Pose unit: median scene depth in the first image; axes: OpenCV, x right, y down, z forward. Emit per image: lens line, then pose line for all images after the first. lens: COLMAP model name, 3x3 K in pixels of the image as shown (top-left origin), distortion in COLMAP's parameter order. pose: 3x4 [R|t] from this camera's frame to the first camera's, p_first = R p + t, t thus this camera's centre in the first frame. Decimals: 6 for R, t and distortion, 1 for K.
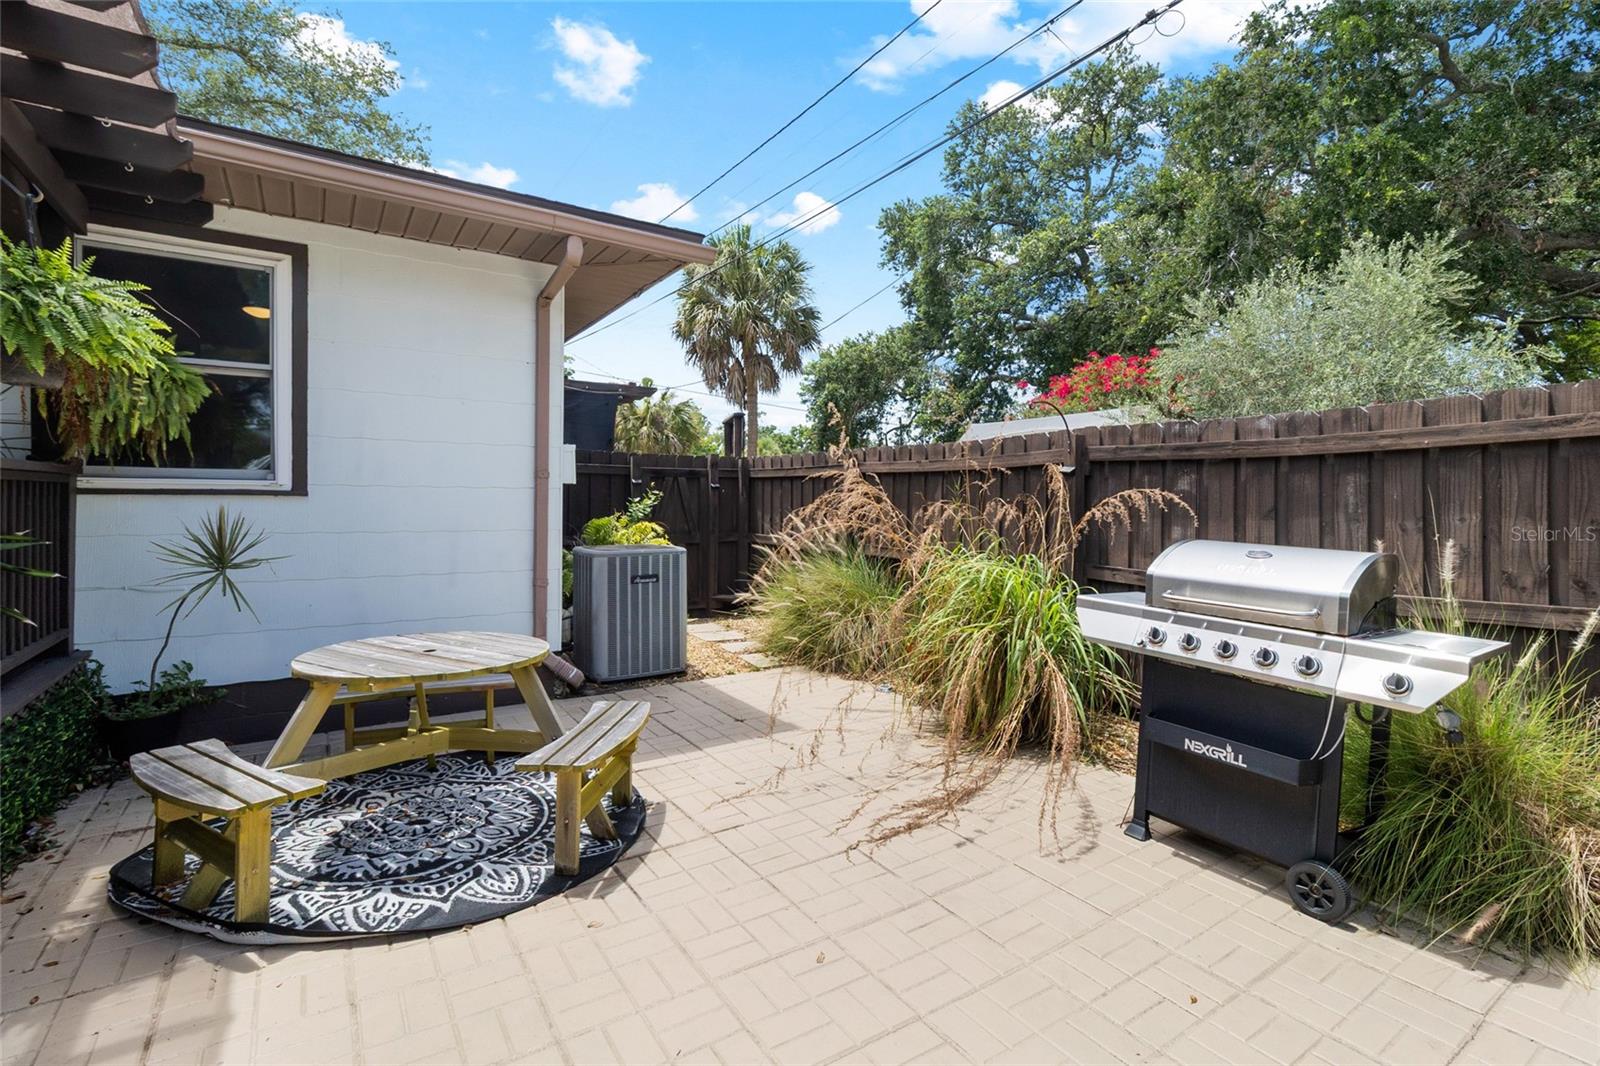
lens RADIAL K [[738.0, 0, 800.5], [0, 738.0, 496.9], [0, 0, 1]] dist [0.001720, -0.000093]
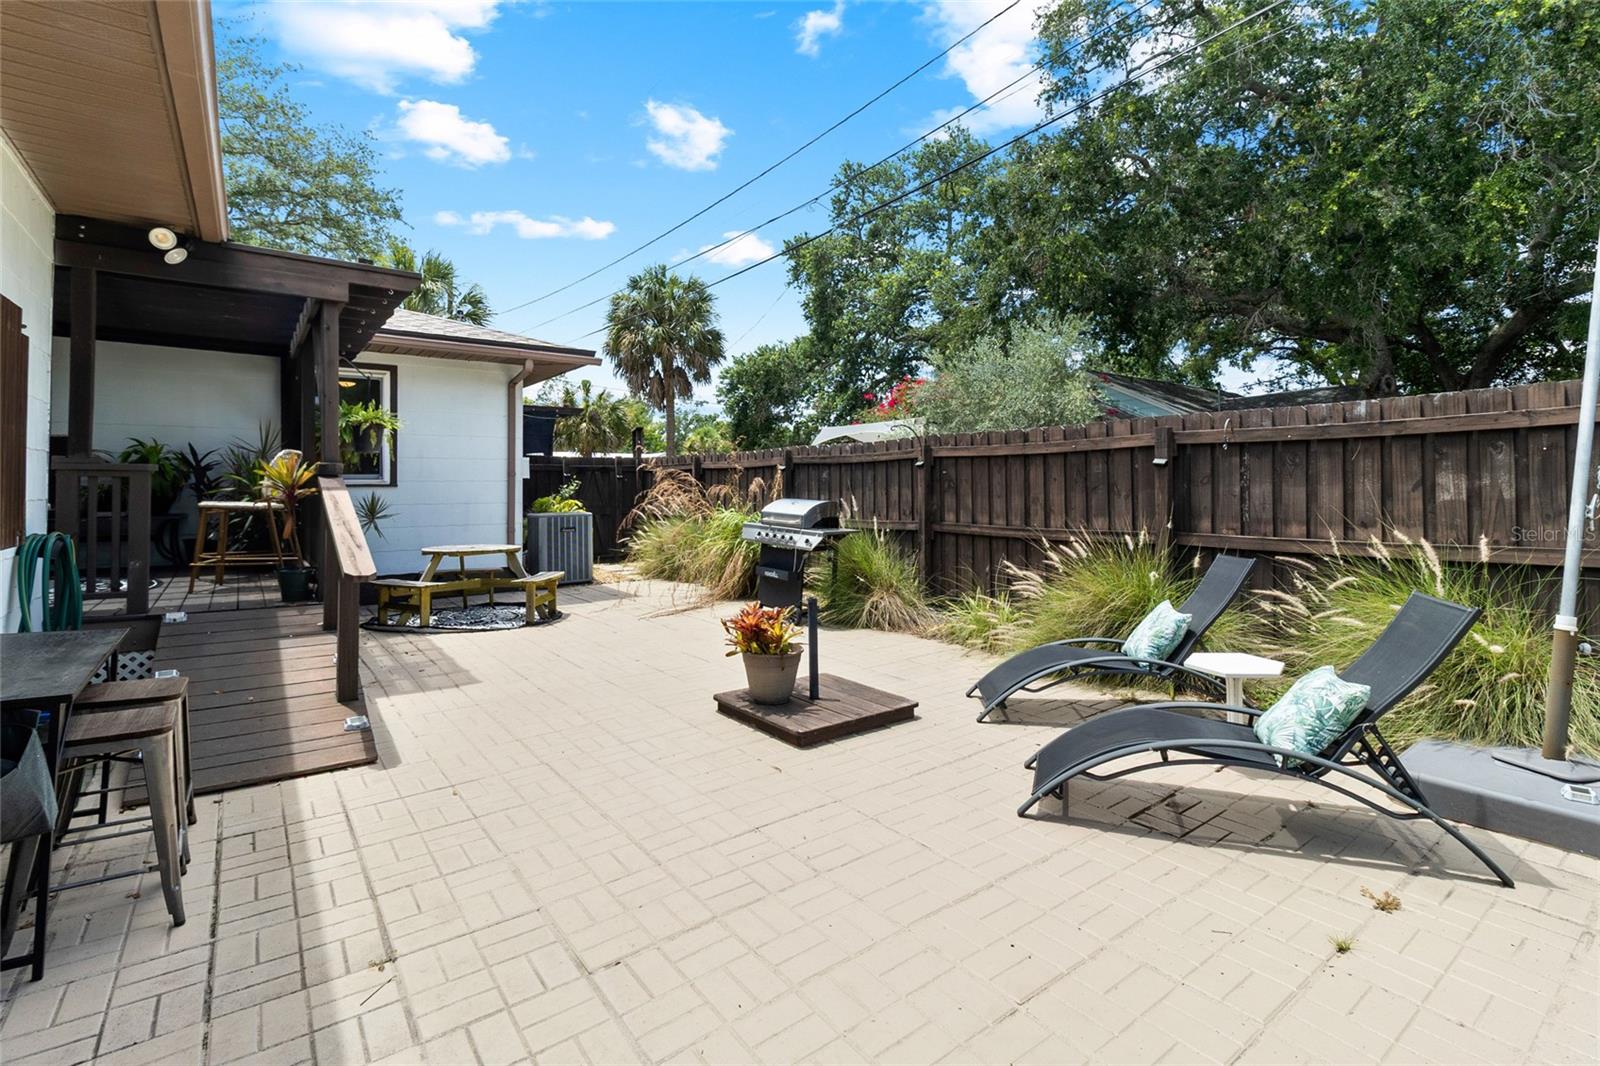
lens RADIAL K [[746.4, 0, 811.0], [0, 746.4, 461.3], [0, 0, 1]] dist [0.002201, 0.000161]
pose [[0.996895, -0.012959, 0.077664, 0.074655], [0.015032, 0.999544, -0.026172, -0.000147], [-0.077290, 0.027258, 0.996636, -0.270640]]
